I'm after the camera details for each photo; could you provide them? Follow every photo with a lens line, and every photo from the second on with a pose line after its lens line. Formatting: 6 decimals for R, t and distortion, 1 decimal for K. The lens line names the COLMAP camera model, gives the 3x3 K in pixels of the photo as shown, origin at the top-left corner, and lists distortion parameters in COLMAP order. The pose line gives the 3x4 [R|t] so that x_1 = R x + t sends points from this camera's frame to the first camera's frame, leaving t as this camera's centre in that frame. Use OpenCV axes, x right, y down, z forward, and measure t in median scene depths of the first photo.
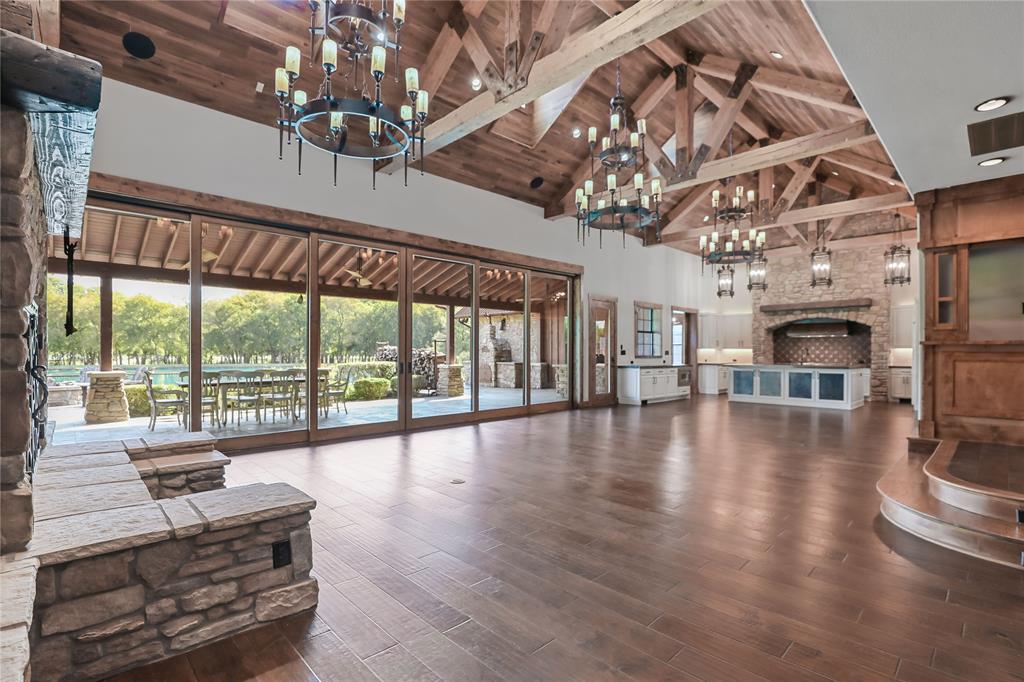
lens RADIAL K [[477.3, 0, 518.5], [0, 477.3, 357.1], [0, 0, 1]] dist [-0.022750, -0.000681]
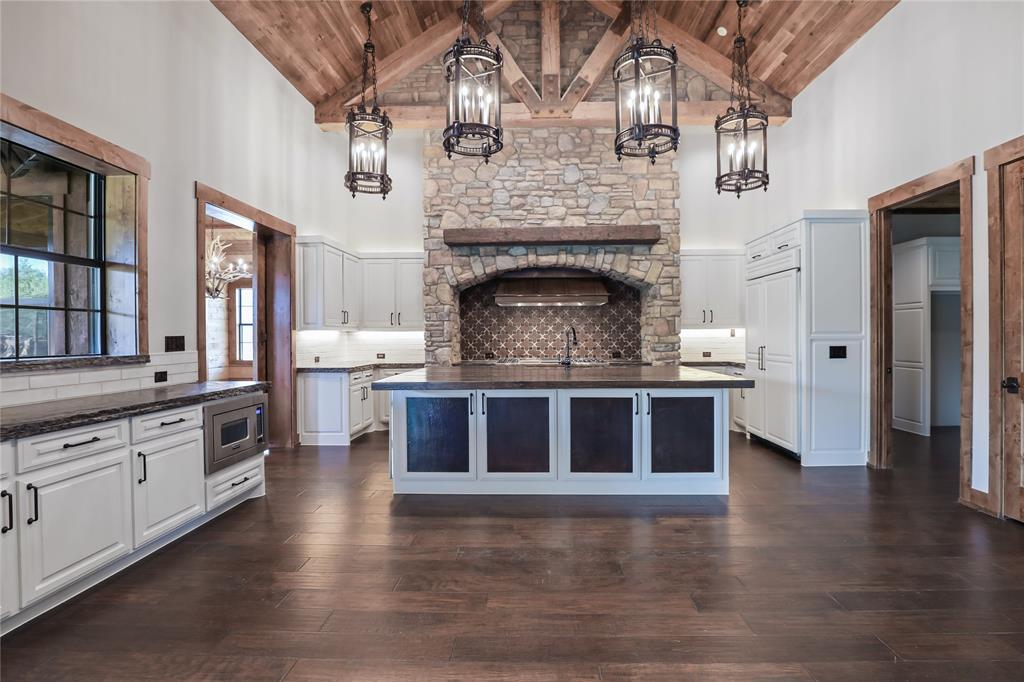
lens RADIAL K [[477.3, 0, 527.6], [0, 477.3, 339.6], [0, 0, 1]] dist [-0.022750, -0.000681]
pose [[0.703025, -0.011886, 0.711066, 0.281885], [0.015114, 0.999884, 0.001770, -0.009401], [-0.711005, 0.009503, 0.703123, 0.712764]]
